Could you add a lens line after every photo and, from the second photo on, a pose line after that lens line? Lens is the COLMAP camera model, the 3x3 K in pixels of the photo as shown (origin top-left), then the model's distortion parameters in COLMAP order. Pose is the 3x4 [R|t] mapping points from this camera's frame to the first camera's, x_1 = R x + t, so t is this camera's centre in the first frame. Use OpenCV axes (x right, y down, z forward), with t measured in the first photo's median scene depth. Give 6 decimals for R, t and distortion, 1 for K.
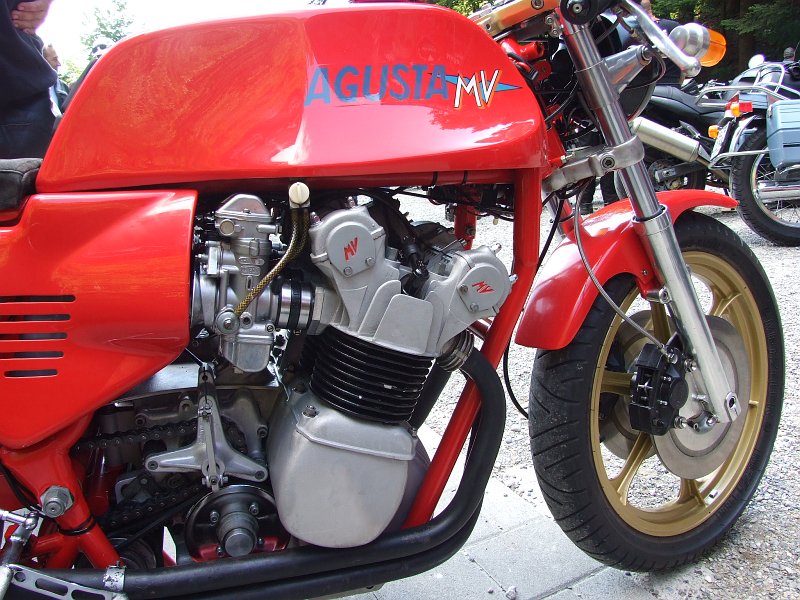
lens RADIAL K [[722.4, 0, 403.6], [0, 722.4, 294.7], [0, 0, 1]] dist [-0.171469, 0.015272]
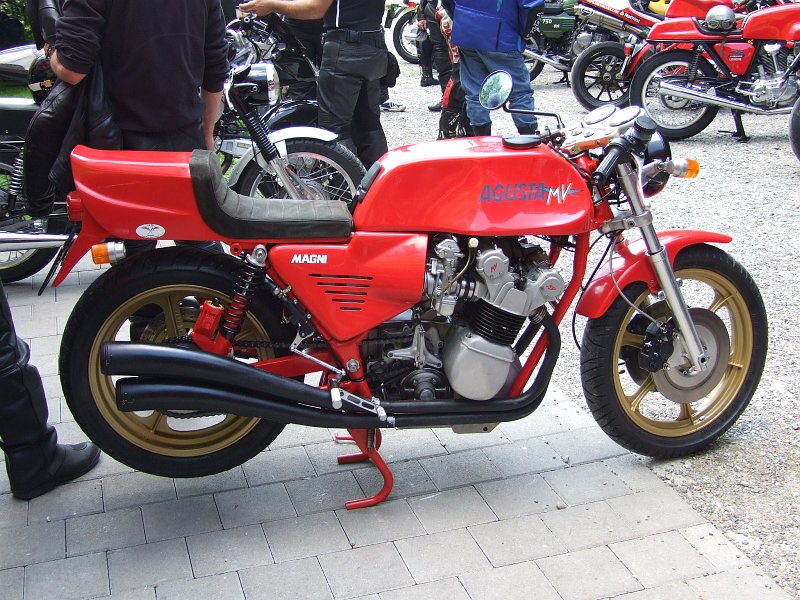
lens RADIAL K [[1063.4, 0, 396.5], [0, 1063.4, 298.5], [0, 0, 1]] dist [0.048284, 0.000000]
pose [[0.987494, 0.092942, -0.127350, 0.059700], [-0.081431, 0.992349, 0.092800, -0.241350], [0.135000, -0.081269, 0.987507, -2.294071]]
